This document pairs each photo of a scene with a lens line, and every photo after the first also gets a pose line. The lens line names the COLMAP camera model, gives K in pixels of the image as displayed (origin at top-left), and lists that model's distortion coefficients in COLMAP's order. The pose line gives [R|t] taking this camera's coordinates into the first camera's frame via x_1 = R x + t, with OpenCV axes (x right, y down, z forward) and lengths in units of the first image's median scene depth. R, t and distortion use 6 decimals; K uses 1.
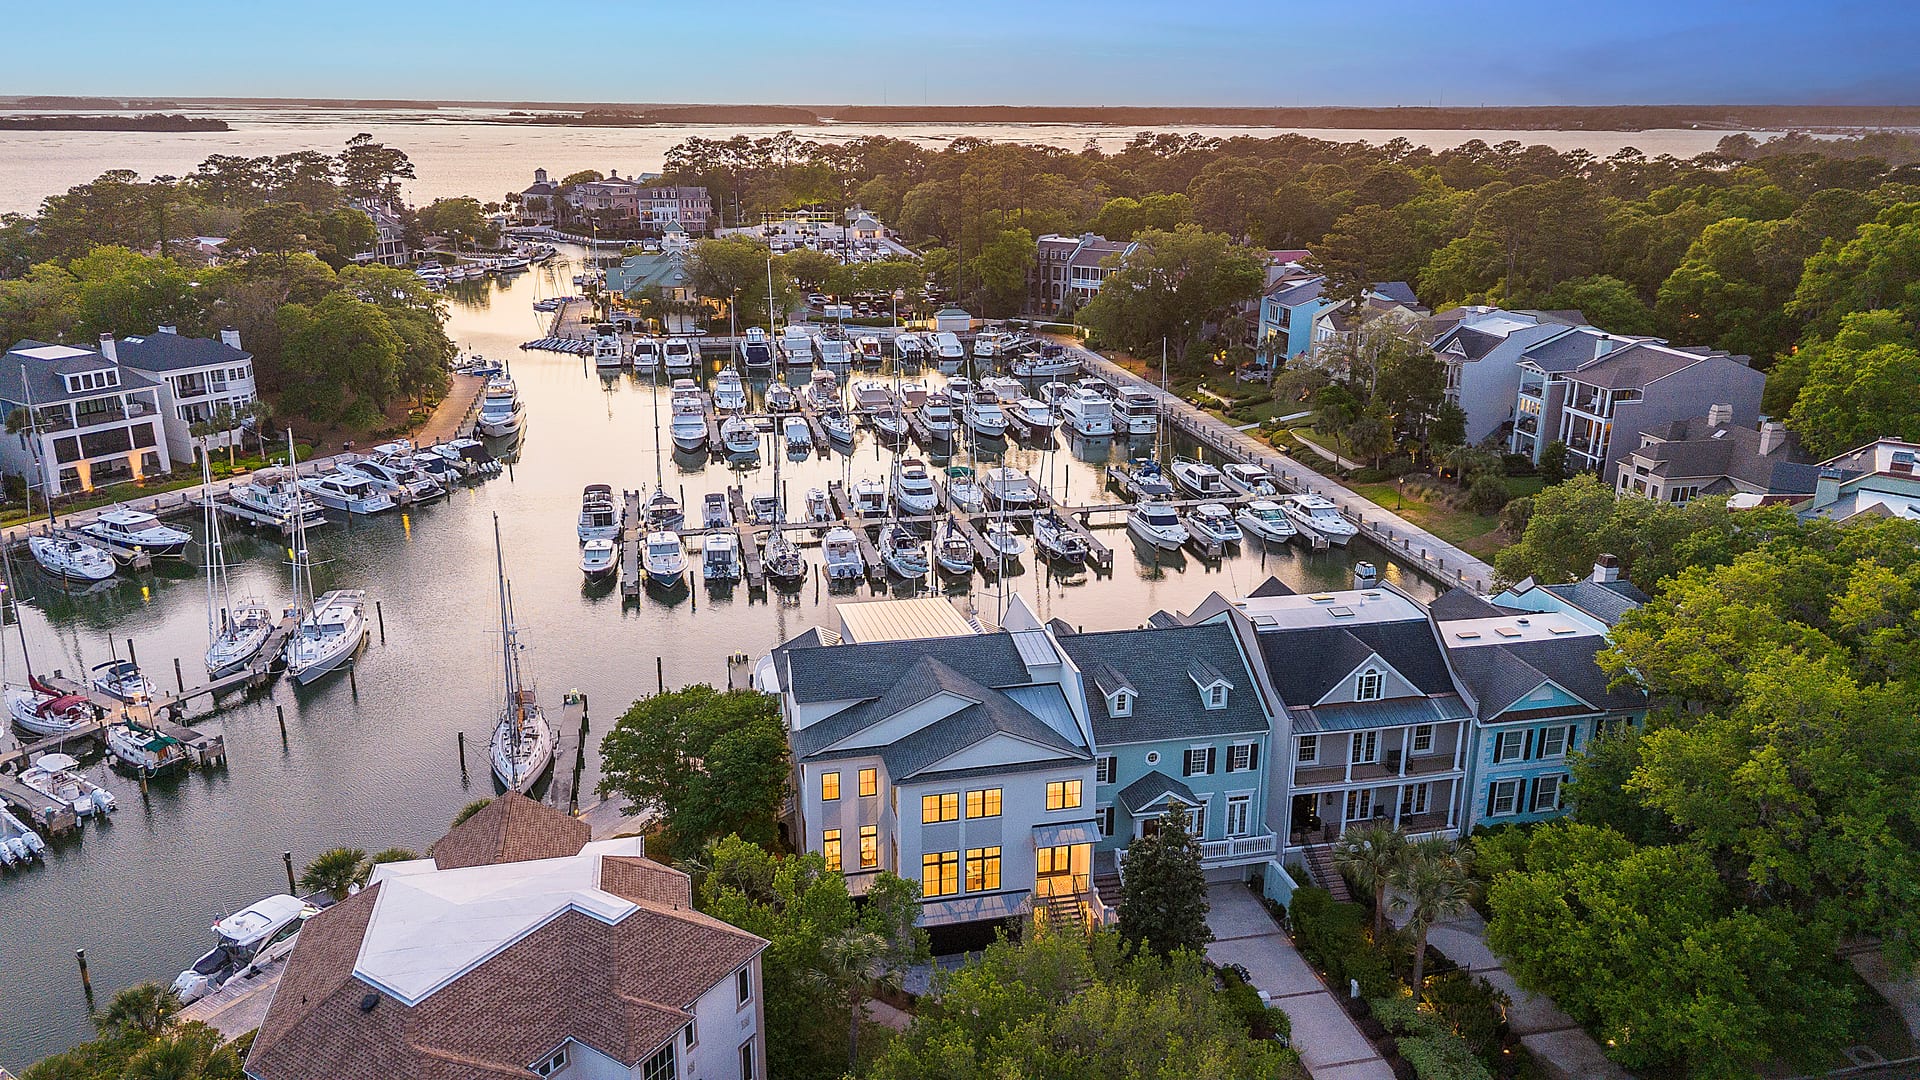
lens RADIAL K [[1361.8, 0, 952.1], [0, 1361.8, 535.0], [0, 0, 1]] dist [0.046424, -0.002218]
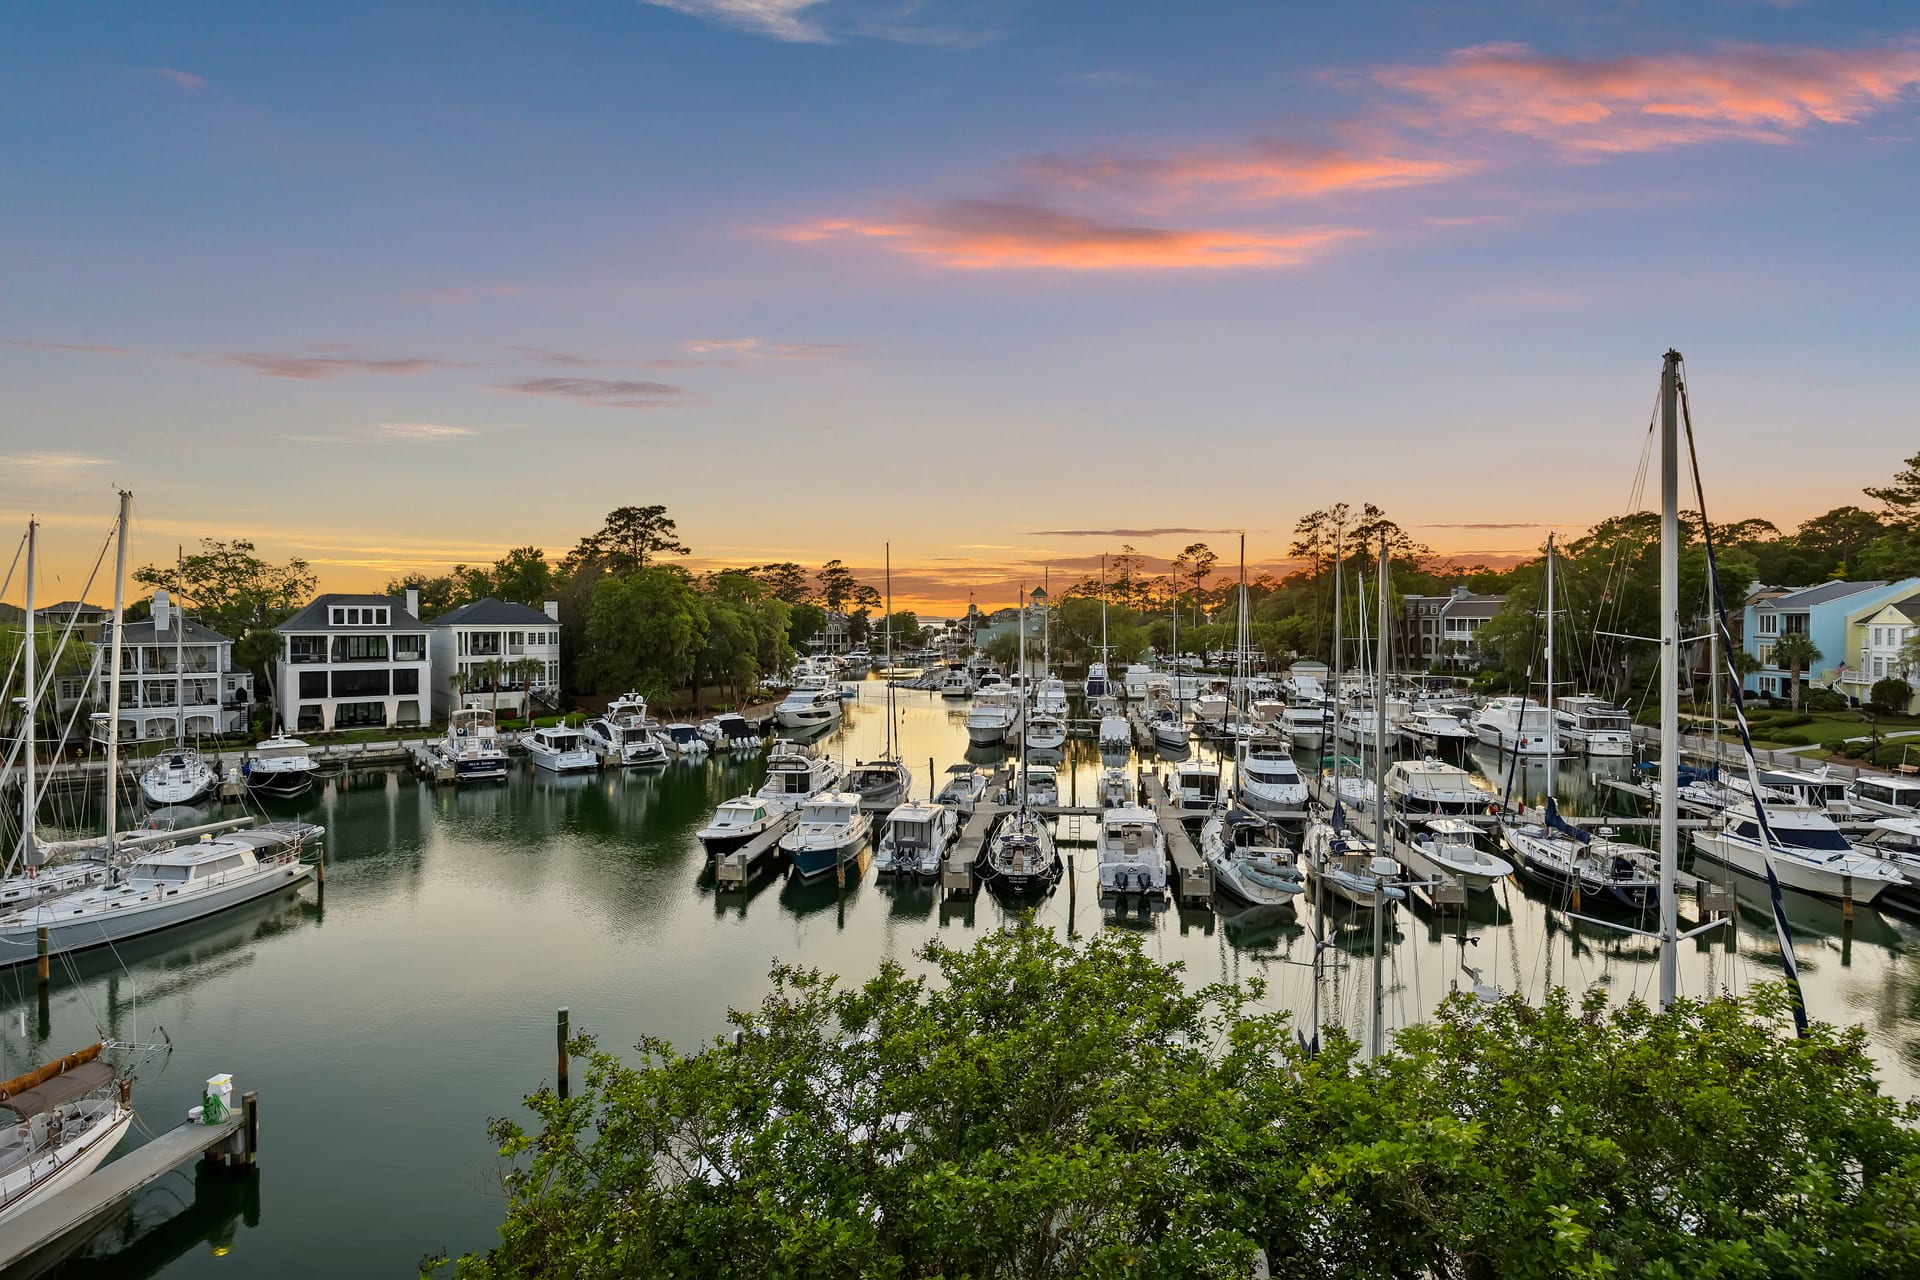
lens RADIAL K [[952.1, 0, 961.9], [0, 952.1, 628.5], [0, 0, 1]] dist [-0.002022, -0.000268]
pose [[0.944235, -0.000452, -0.329271, -0.017607], [-0.095337, 0.956790, -0.274708, 0.036332], [0.315168, 0.290781, 0.903391, 0.550488]]
